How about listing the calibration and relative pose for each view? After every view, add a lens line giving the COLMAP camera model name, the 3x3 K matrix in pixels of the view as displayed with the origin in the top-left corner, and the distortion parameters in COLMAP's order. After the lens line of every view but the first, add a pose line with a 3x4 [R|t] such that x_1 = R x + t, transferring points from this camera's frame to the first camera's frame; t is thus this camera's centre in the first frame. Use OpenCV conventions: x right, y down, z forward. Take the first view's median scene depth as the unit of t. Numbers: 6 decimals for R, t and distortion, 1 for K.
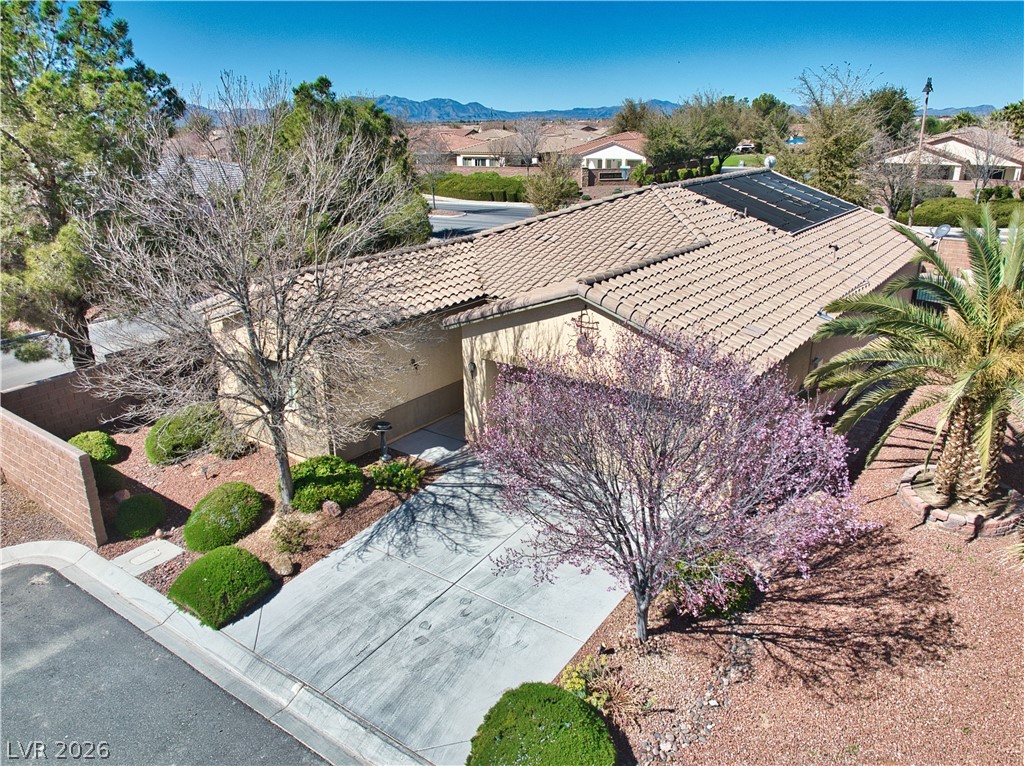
lens RADIAL K [[750.2, 0, 512.0], [0, 750.2, 383.0], [0, 0, 1]] dist [-0.064577, -0.001869]
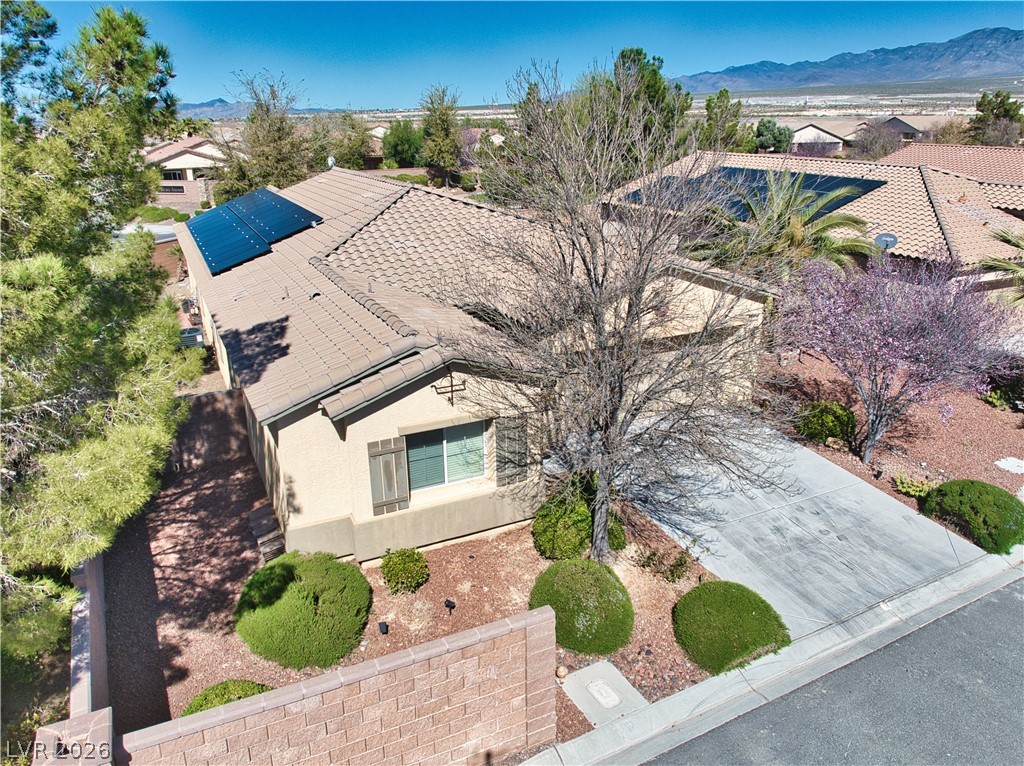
lens RADIAL K [[750.2, 0, 512.0], [0, 750.2, 383.0], [0, 0, 1]] dist [-0.064577, -0.001869]
pose [[0.462438, -0.291744, 0.837279, -1.247293], [0.302565, 0.939557, 0.160273, -0.240188], [-0.833430, 0.179215, 0.522758, 0.727347]]
